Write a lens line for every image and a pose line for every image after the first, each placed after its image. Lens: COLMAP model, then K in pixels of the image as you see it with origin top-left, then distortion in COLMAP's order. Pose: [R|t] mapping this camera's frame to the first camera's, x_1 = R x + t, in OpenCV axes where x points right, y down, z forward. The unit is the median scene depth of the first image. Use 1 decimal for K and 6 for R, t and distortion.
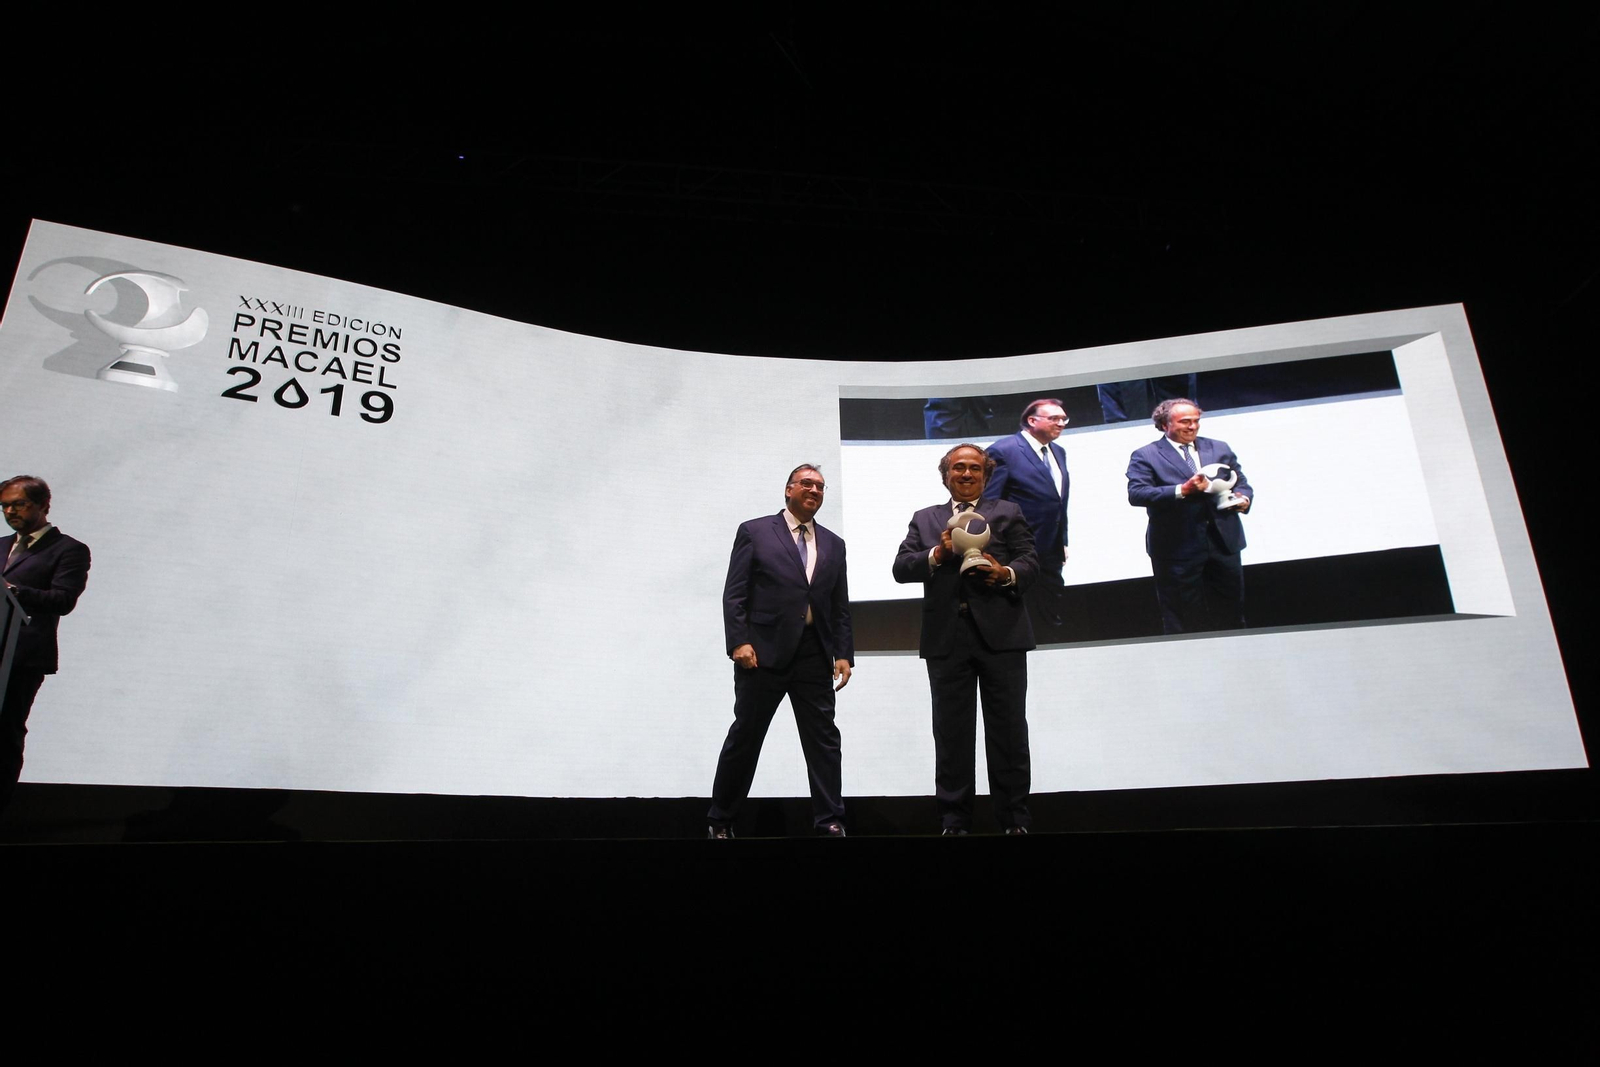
lens RADIAL K [[1003.7, 0, 805.6], [0, 1003.7, 532.4], [0, 0, 1]] dist [-0.063270, 0.041555]
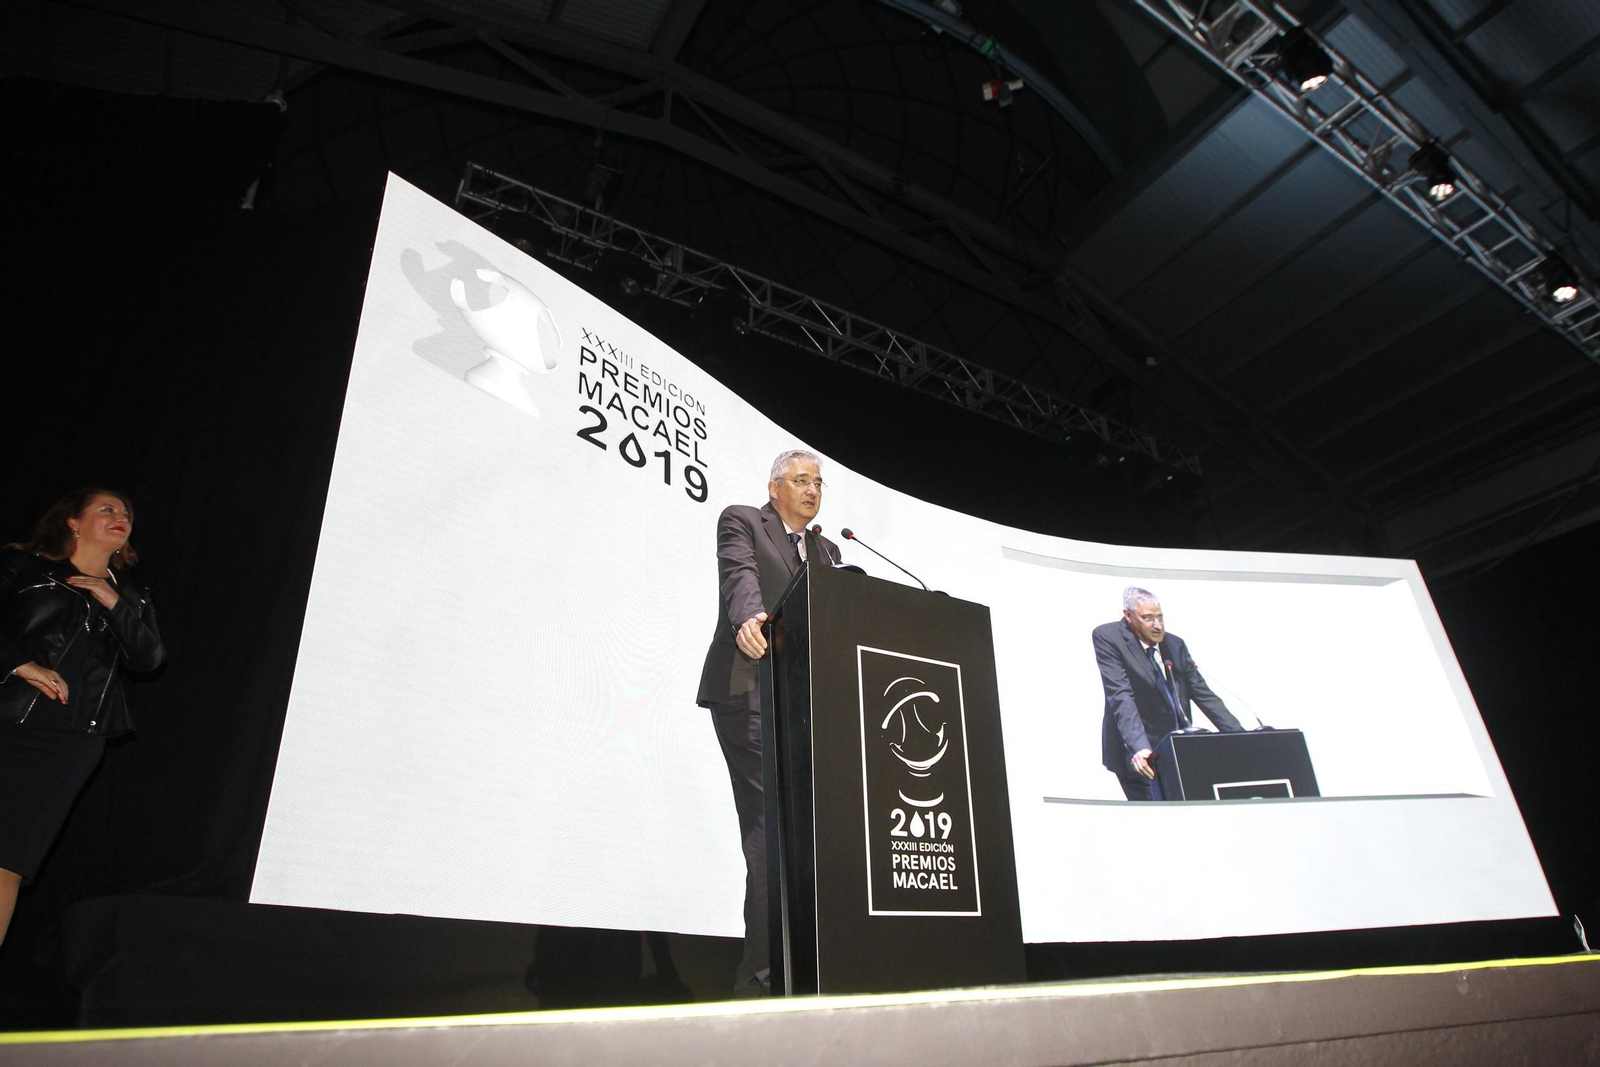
lens RADIAL K [[947.3, 0, 800.8], [0, 947.3, 538.7], [0, 0, 1]] dist [-0.058718, 0.027096]
pose [[0.907607, 0.167046, 0.385157, -0.681515], [-0.097136, 0.976092, -0.194443, 0.078704], [-0.408430, 0.139065, 0.902134, 0.210971]]
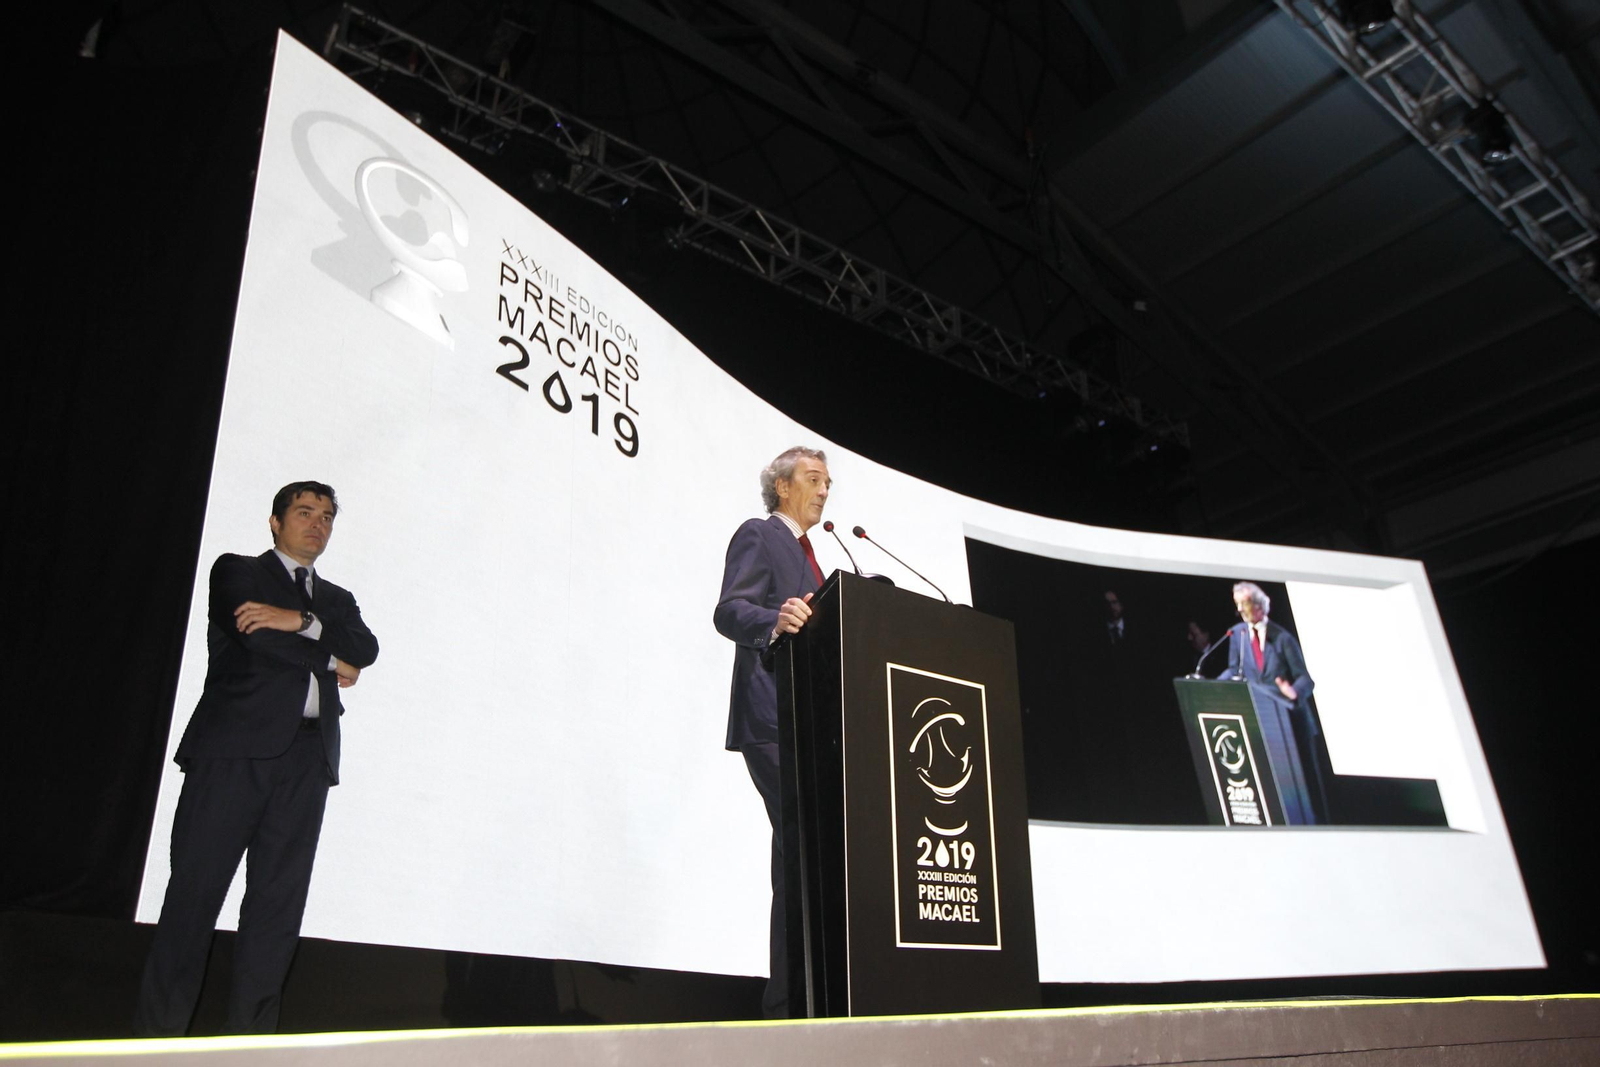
lens RADIAL K [[1183.7, 0, 800.0], [0, 1183.7, 533.5], [0, 0, 1]] dist [-0.043997, 0.038544]
pose [[0.851439, 0.198879, 0.485281, -0.755082], [-0.135485, 0.977311, -0.162812, 0.074217], [-0.506651, 0.072876, 0.859066, 0.182991]]
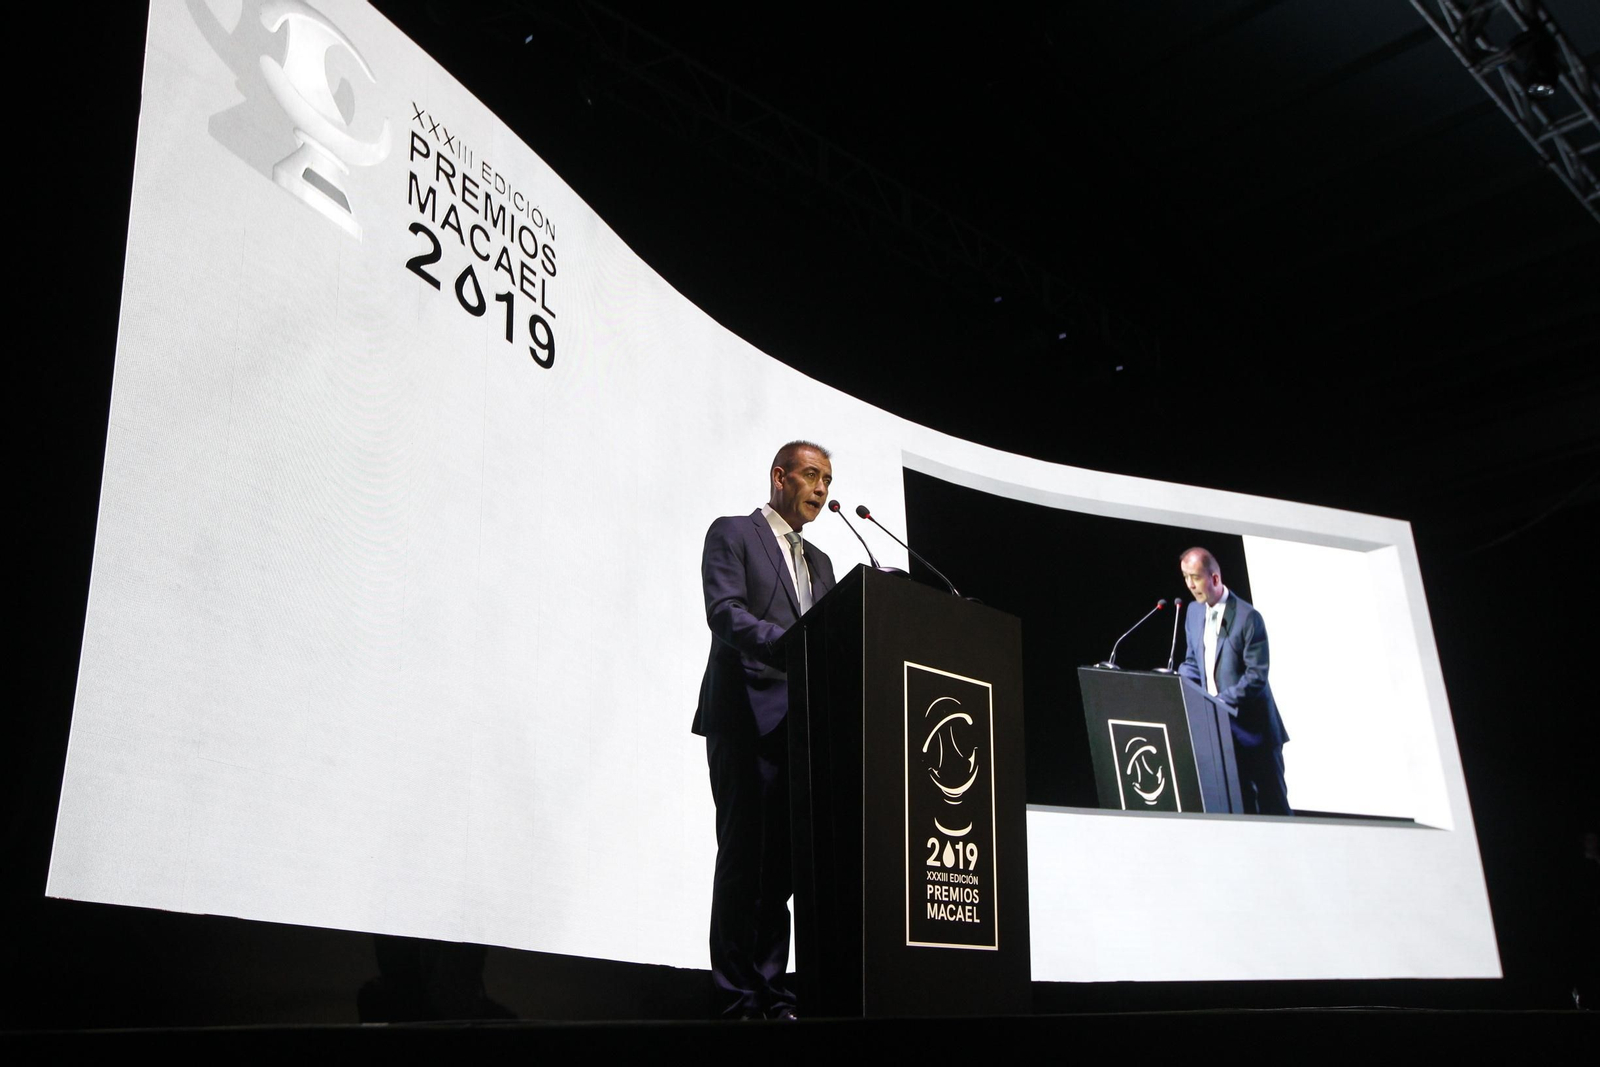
lens RADIAL K [[1485.4, 0, 800.0], [0, 1485.4, 533.5], [0, 0, 1]] dist [-0.009386, 0.029828]
pose [[0.784029, 0.205271, 0.585801, -0.855393], [-0.179760, 0.978382, -0.102248, 0.062740], [-0.594125, -0.025138, 0.803979, 0.137922]]
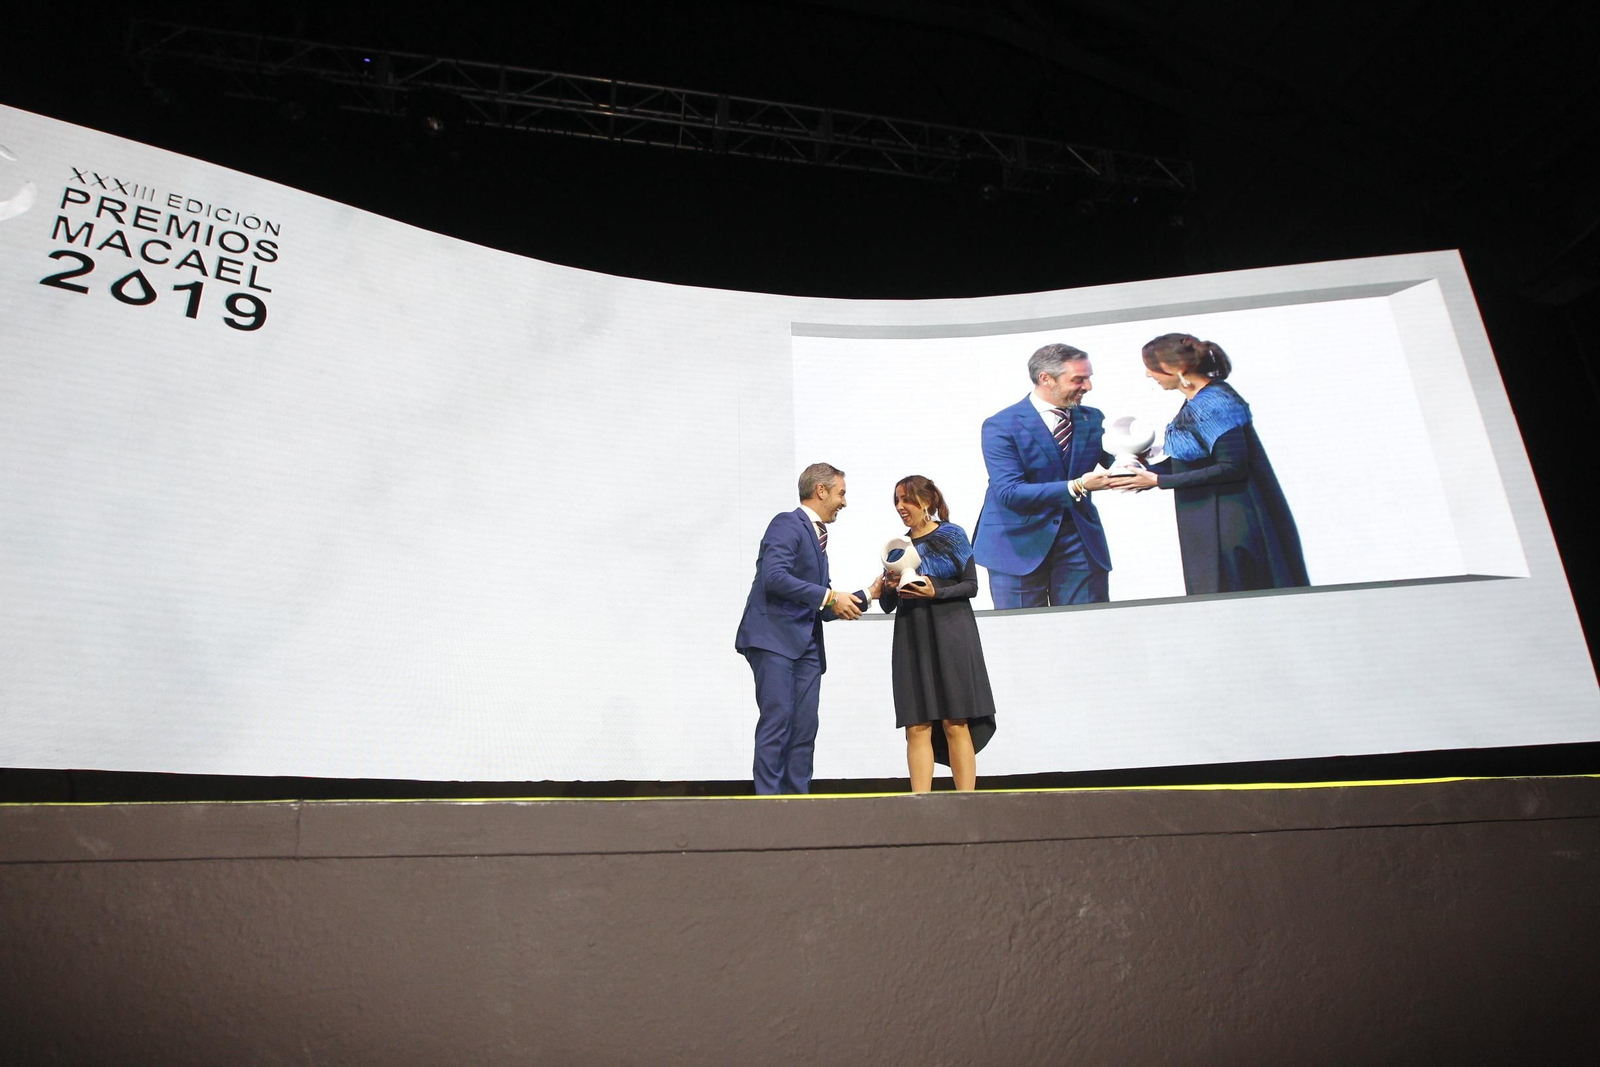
lens RADIAL K [[947.3, 0, 800.8], [0, 947.3, 538.7], [0, 0, 1]] dist [-0.058718, 0.027096]
pose [[0.996712, 0.012499, 0.080057, -0.029217], [-0.011999, 0.999905, -0.006716, 0.064842], [-0.080133, 0.005733, 0.996768, 0.193837]]
